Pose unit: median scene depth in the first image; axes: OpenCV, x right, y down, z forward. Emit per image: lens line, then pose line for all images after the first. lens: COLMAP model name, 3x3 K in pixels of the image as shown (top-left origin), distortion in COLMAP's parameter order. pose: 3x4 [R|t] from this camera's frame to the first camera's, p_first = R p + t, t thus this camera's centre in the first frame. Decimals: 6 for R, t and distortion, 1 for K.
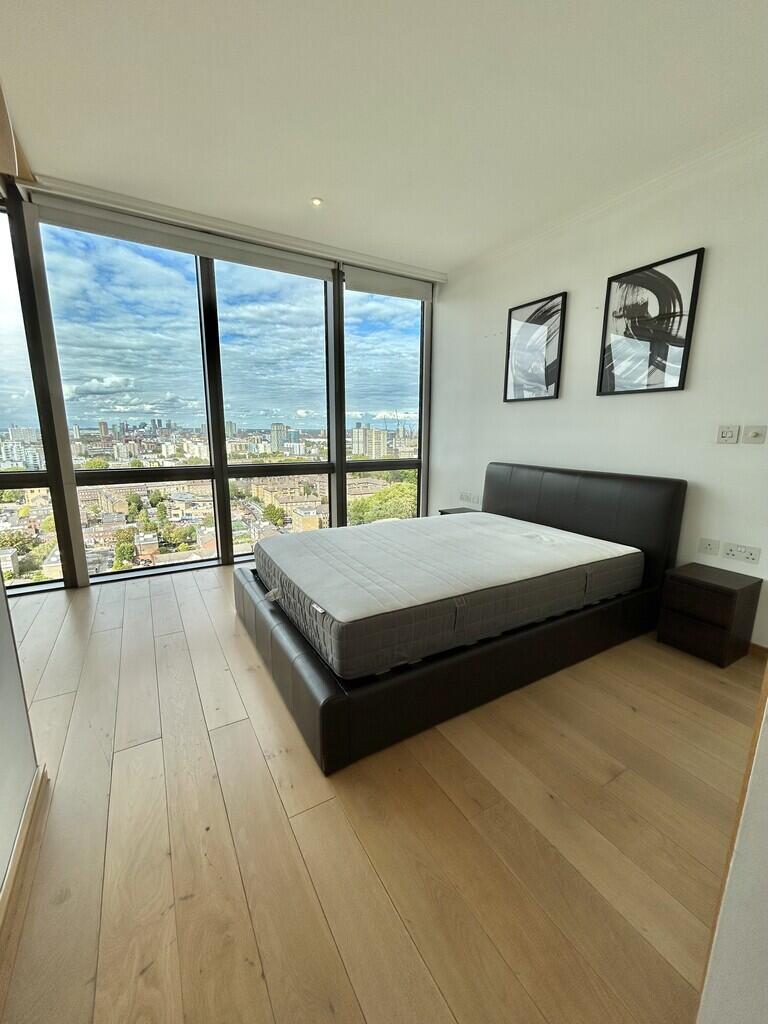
lens RADIAL K [[409.3, 0, 386.7], [0, 409.3, 515.1], [0, 0, 1]] dist [-0.000608, -0.000858]
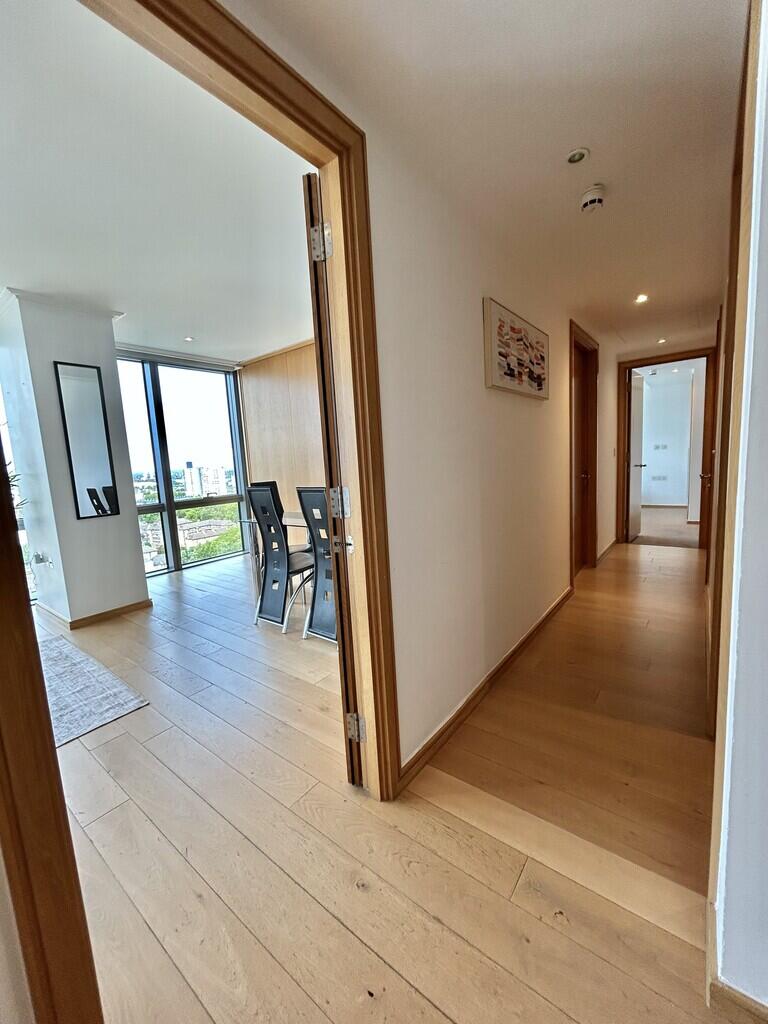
lens RADIAL K [[409.3, 0, 389.2], [0, 409.3, 511.8], [0, 0, 1]] dist [-0.000608, -0.000858]
pose [[0.926256, -0.105726, 0.361761, -0.276618], [0.136057, 0.988922, -0.059346, 0.141152], [-0.351479, 0.104190, 0.930380, -0.833608]]
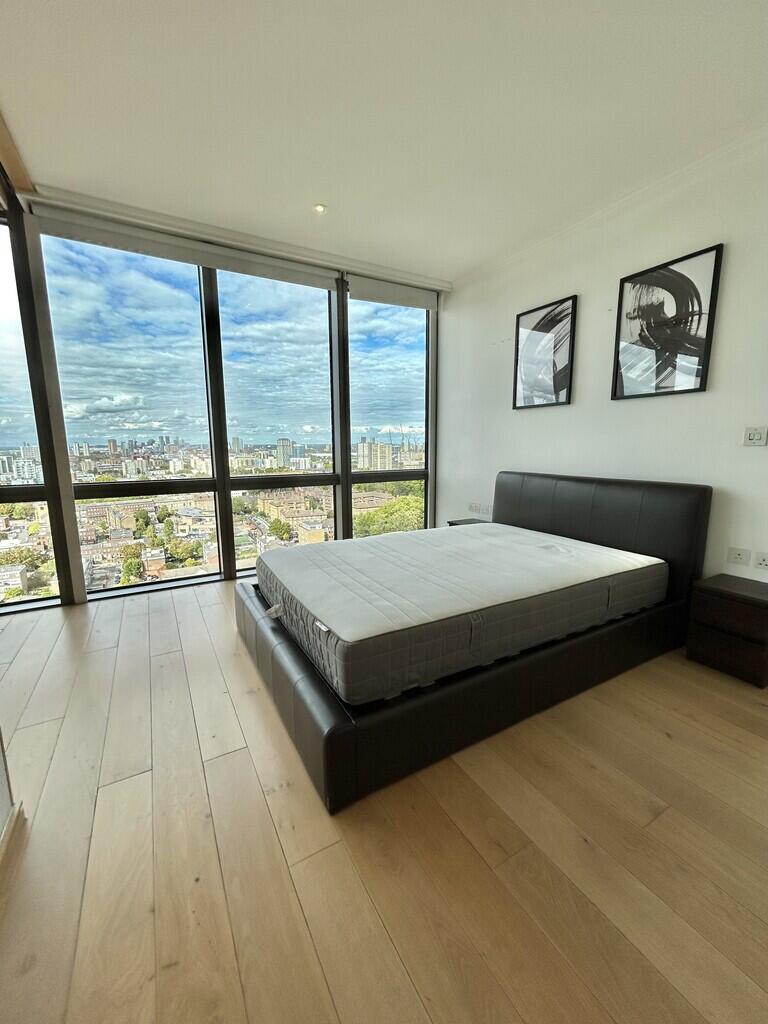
lens RADIAL K [[409.3, 0, 385.8], [0, 409.3, 515.7], [0, 0, 1]] dist [-0.000608, -0.000858]
pose [[0.999821, -0.009691, -0.016231, -0.003838], [0.009168, 0.999446, -0.031986, 0.005973], [0.016532, 0.031831, 0.999357, 0.044924]]
